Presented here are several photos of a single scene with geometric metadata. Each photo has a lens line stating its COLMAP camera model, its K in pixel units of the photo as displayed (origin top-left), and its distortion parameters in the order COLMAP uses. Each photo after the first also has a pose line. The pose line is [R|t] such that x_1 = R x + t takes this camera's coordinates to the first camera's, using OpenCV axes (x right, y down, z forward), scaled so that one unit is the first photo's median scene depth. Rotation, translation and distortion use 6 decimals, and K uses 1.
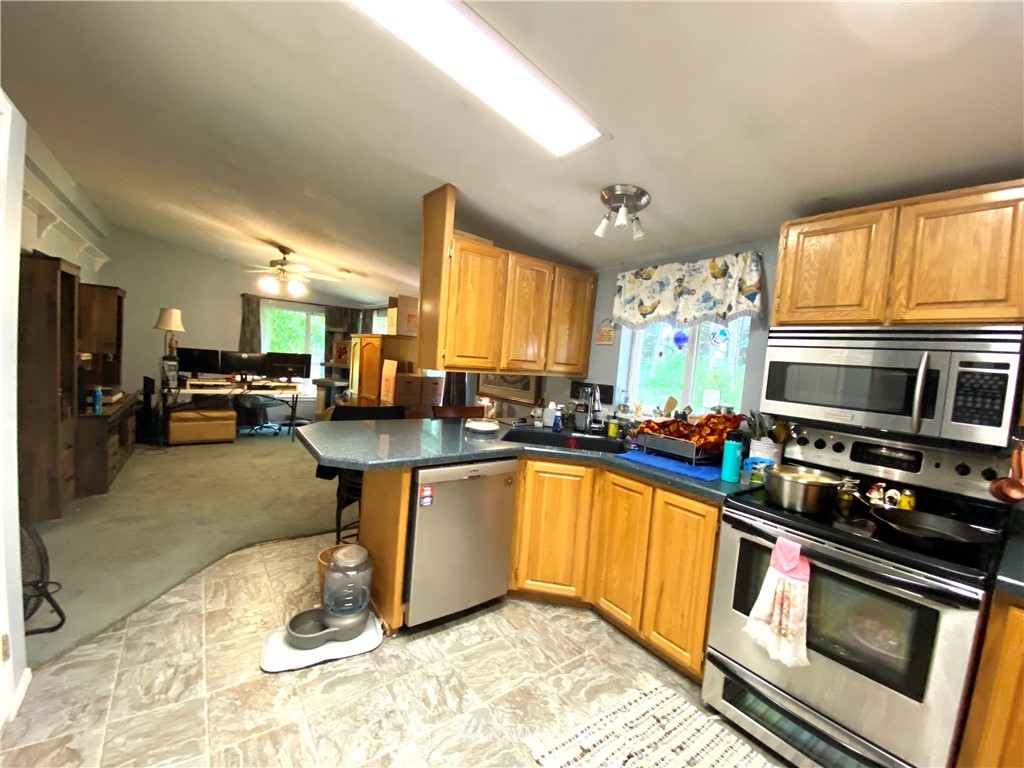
lens RADIAL K [[415.5, 0, 518.8], [0, 415.5, 387.7], [0, 0, 1]] dist [0.026083, -0.025731]
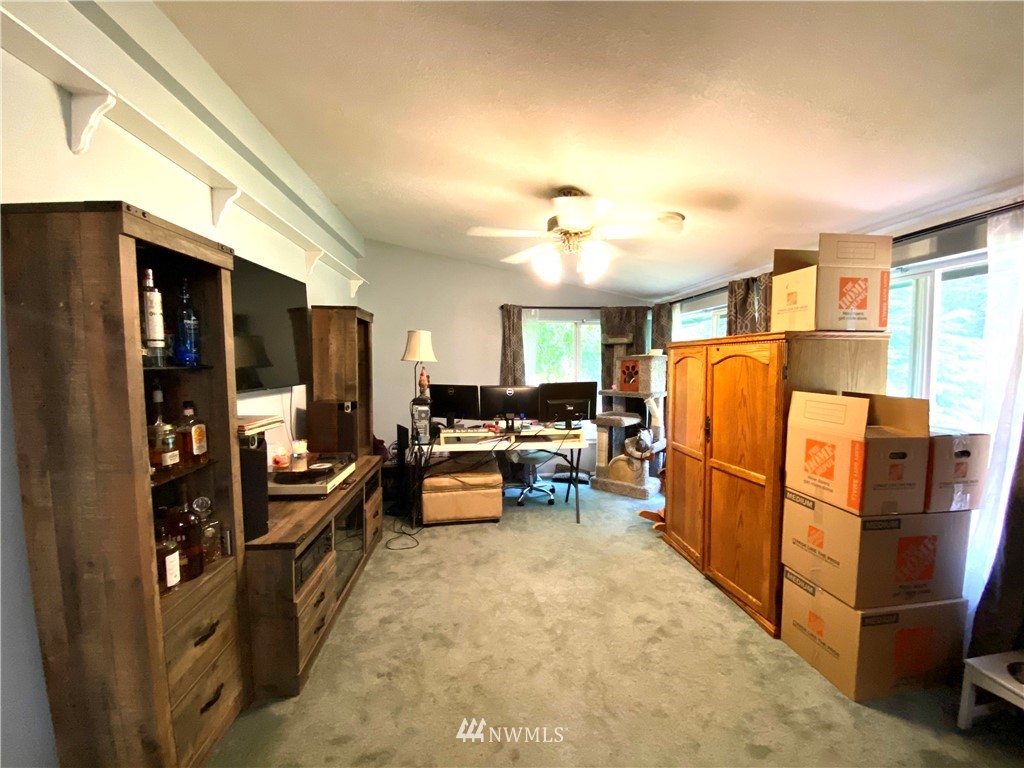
lens RADIAL K [[415.5, 0, 518.8], [0, 415.5, 387.7], [0, 0, 1]] dist [0.026083, -0.025731]
pose [[0.861495, -0.045689, -0.505707, -0.335458], [0.032852, 0.998872, -0.034280, -0.062817], [0.506703, 0.012919, 0.862024, 0.476057]]
